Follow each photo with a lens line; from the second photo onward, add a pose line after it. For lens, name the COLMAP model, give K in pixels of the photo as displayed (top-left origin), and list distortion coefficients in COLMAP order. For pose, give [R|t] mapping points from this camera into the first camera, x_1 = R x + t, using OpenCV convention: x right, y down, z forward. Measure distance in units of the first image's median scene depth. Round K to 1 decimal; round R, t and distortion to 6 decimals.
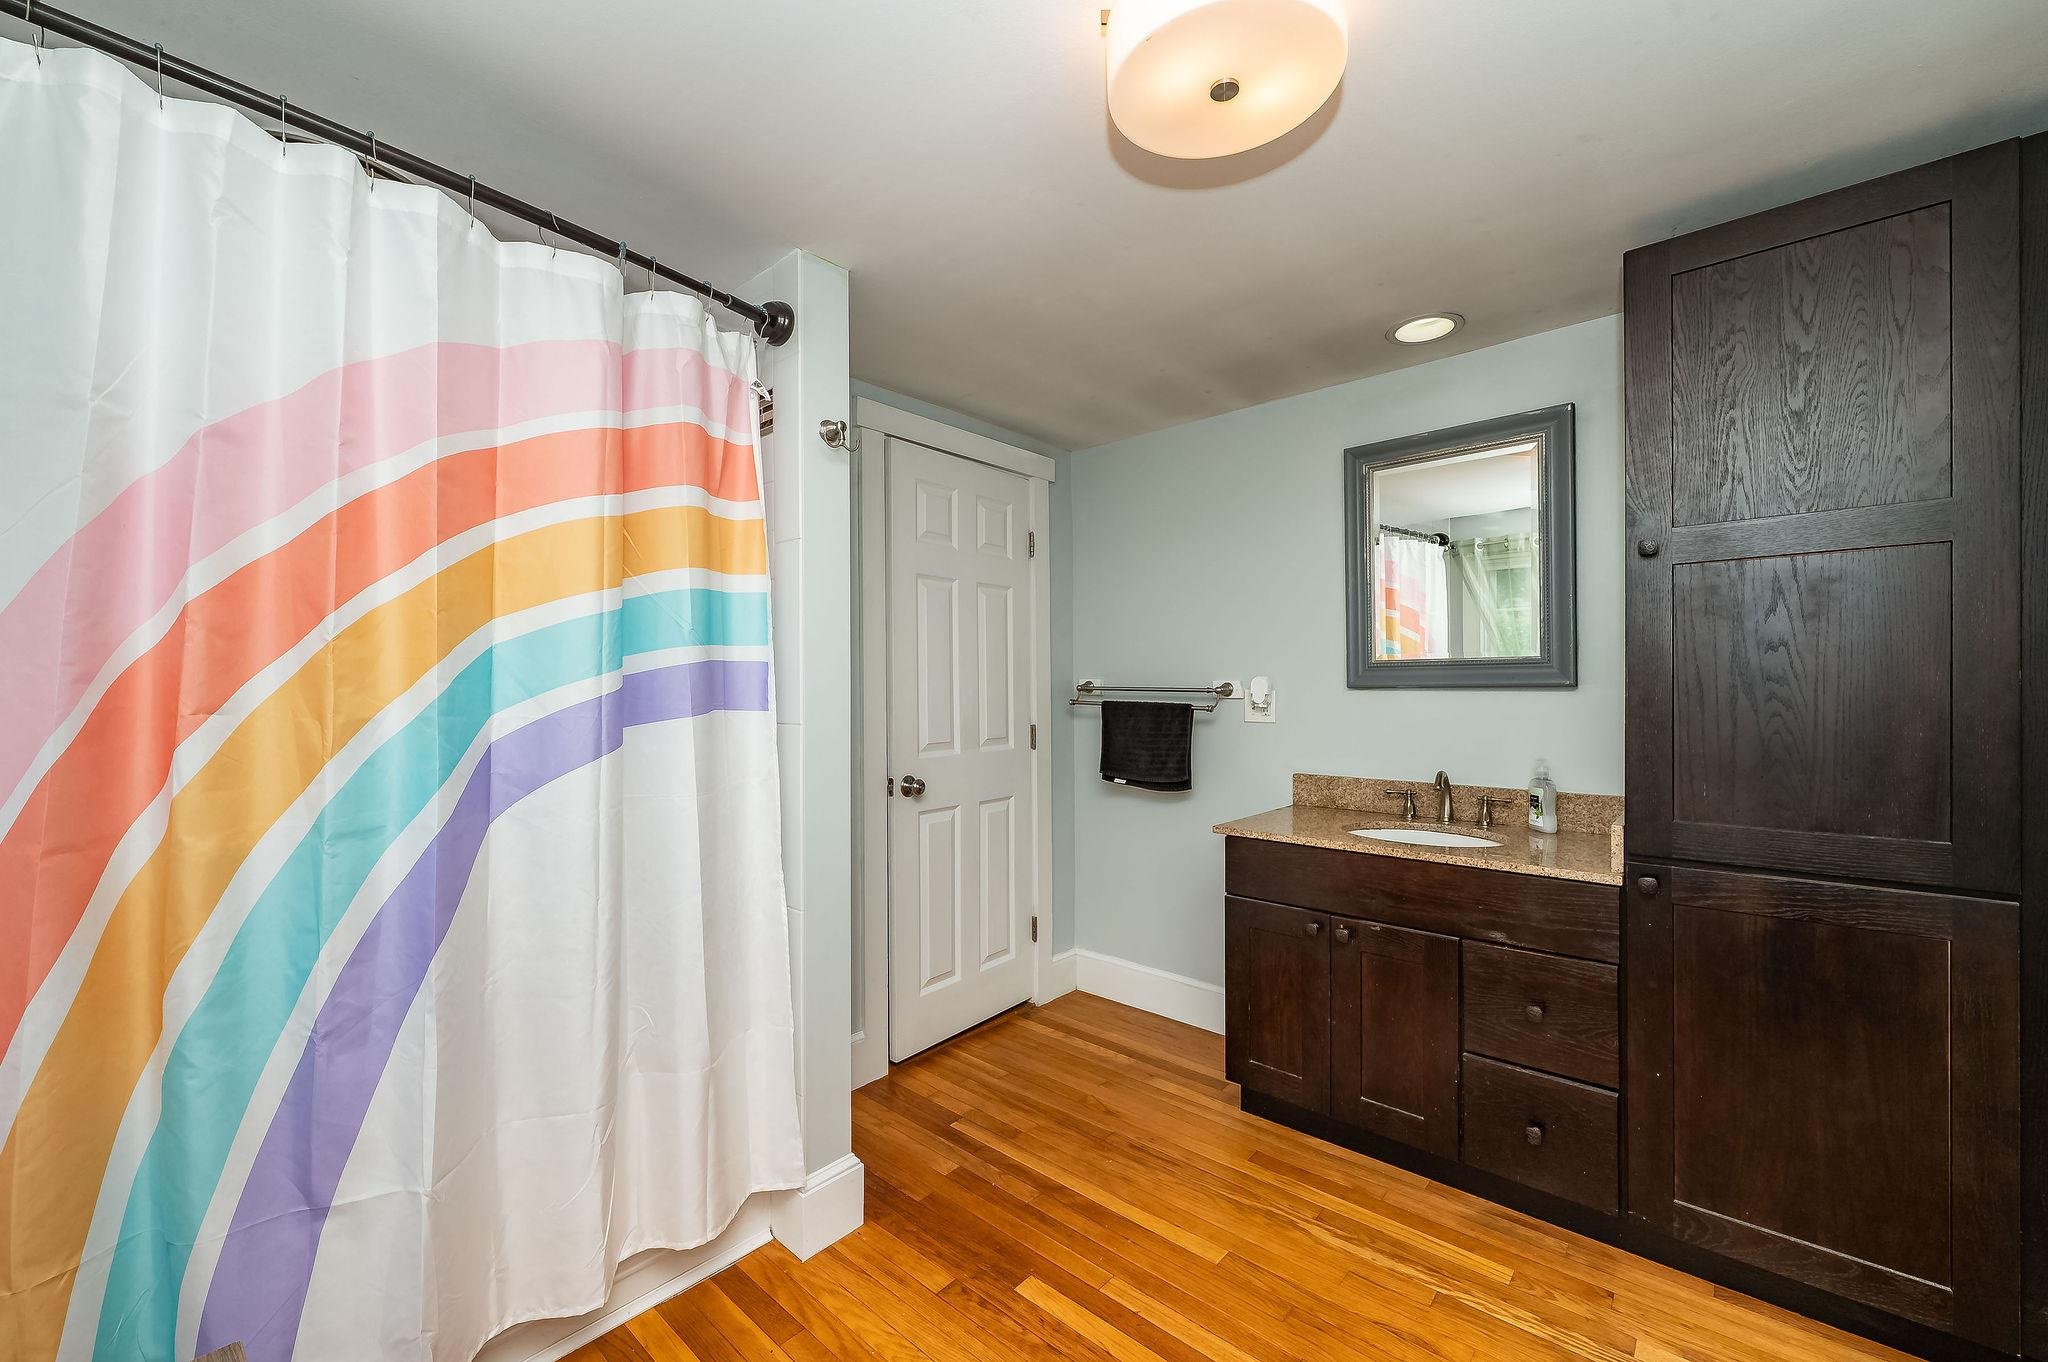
lens RADIAL K [[832.7, 0, 1019.2], [0, 832.7, 690.7], [0, 0, 1]] dist [0.000398, -0.000031]
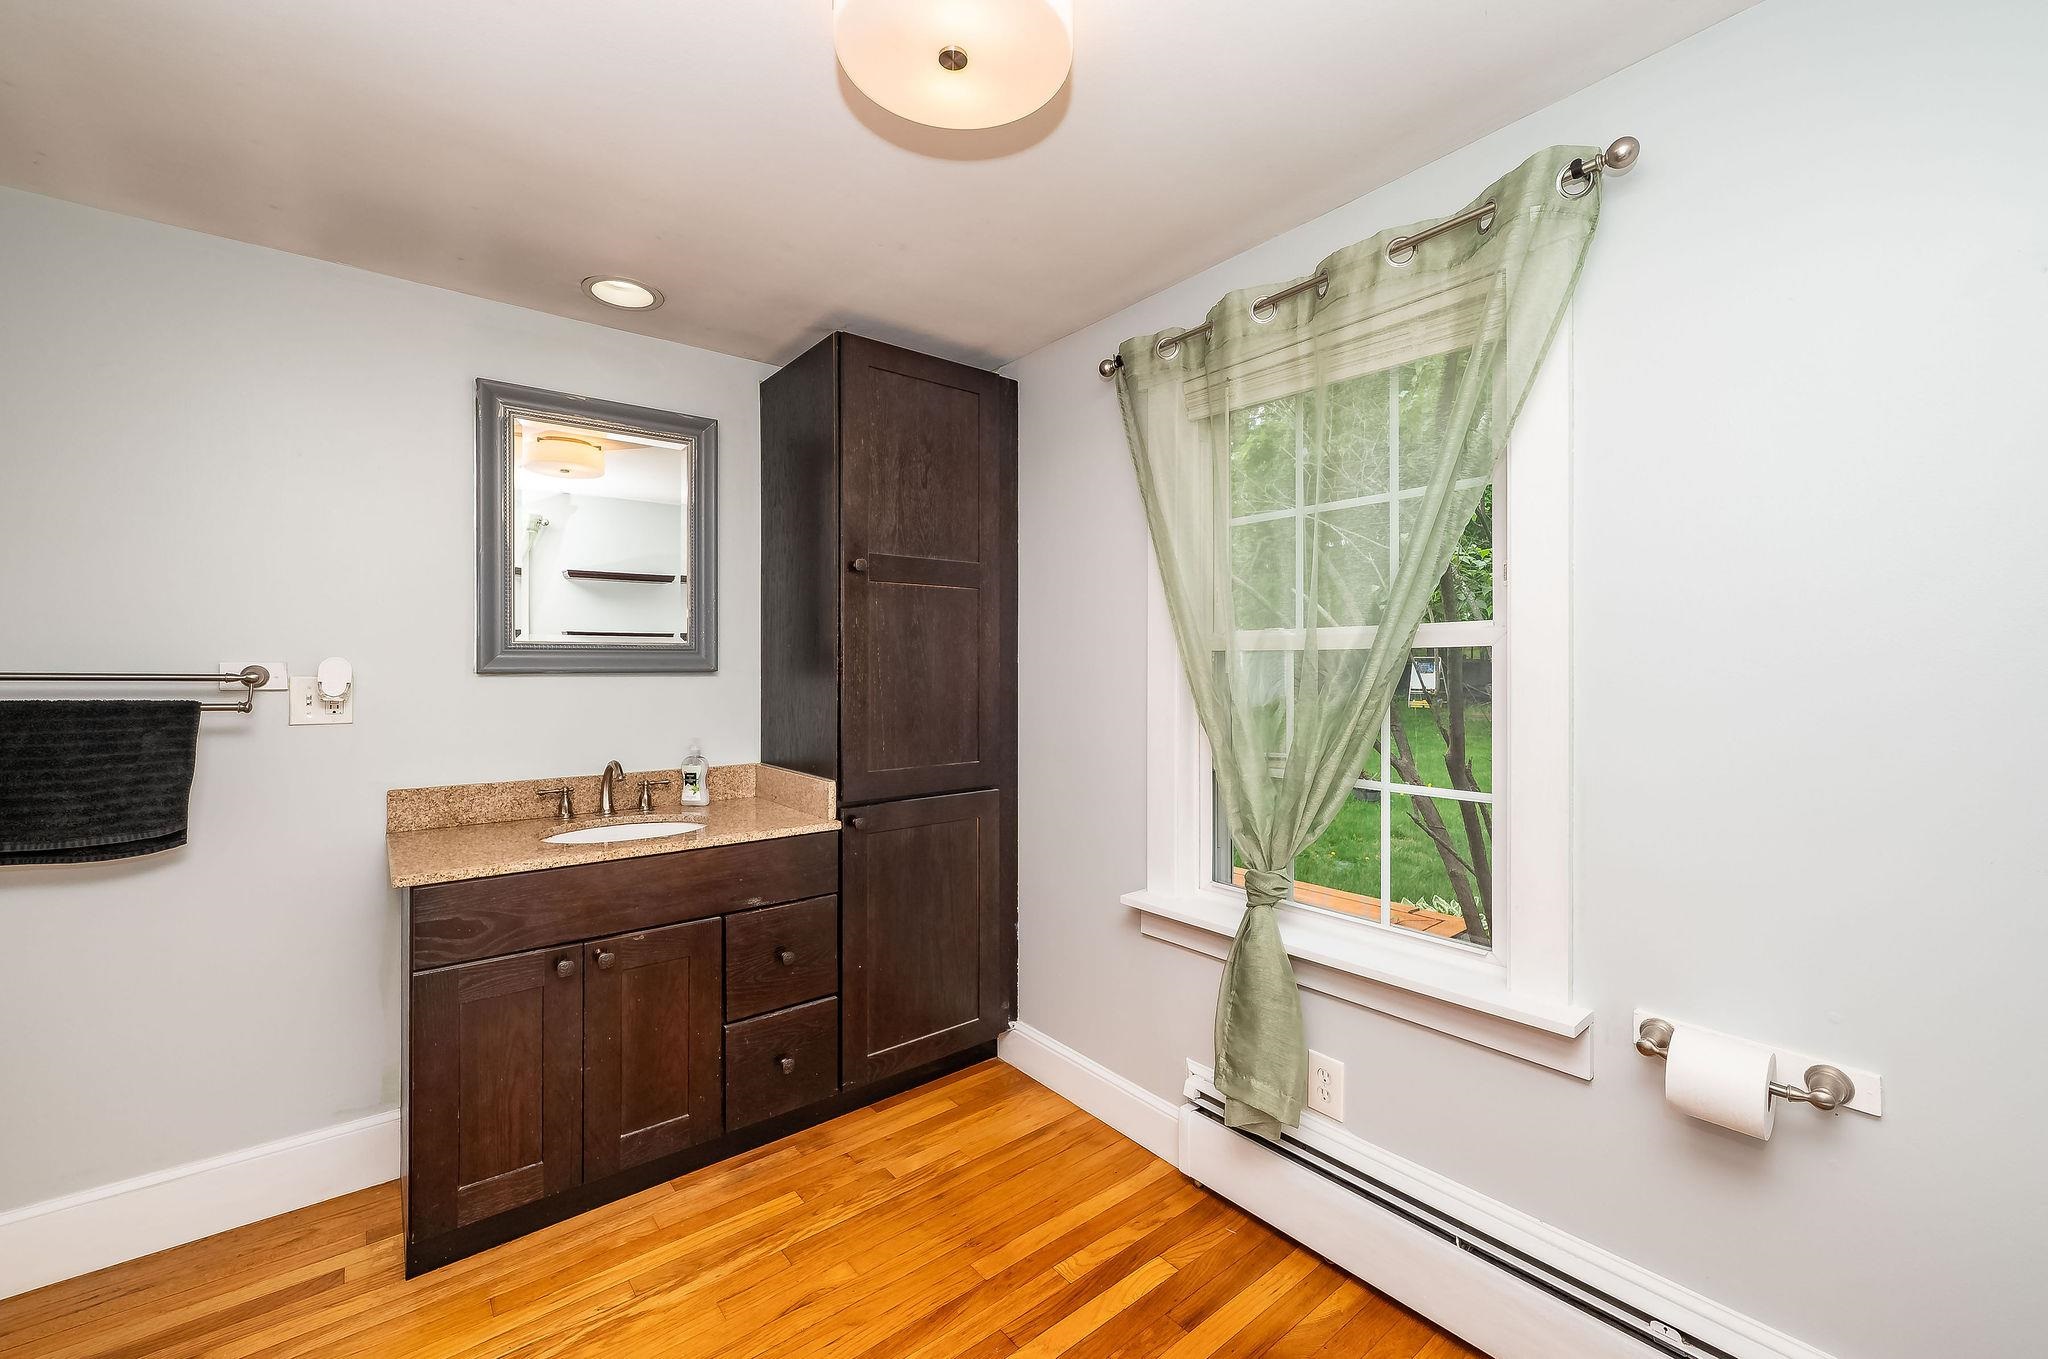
lens RADIAL K [[819.1, 0, 1029.2], [0, 819.1, 667.7], [0, 0, 1]] dist [0.000861, -0.000028]
pose [[0.153516, 0.005518, 0.988131, -0.356435], [0.005894, 0.999962, -0.006500, -0.000730], [-0.988129, 0.006821, 0.153477, 0.402716]]
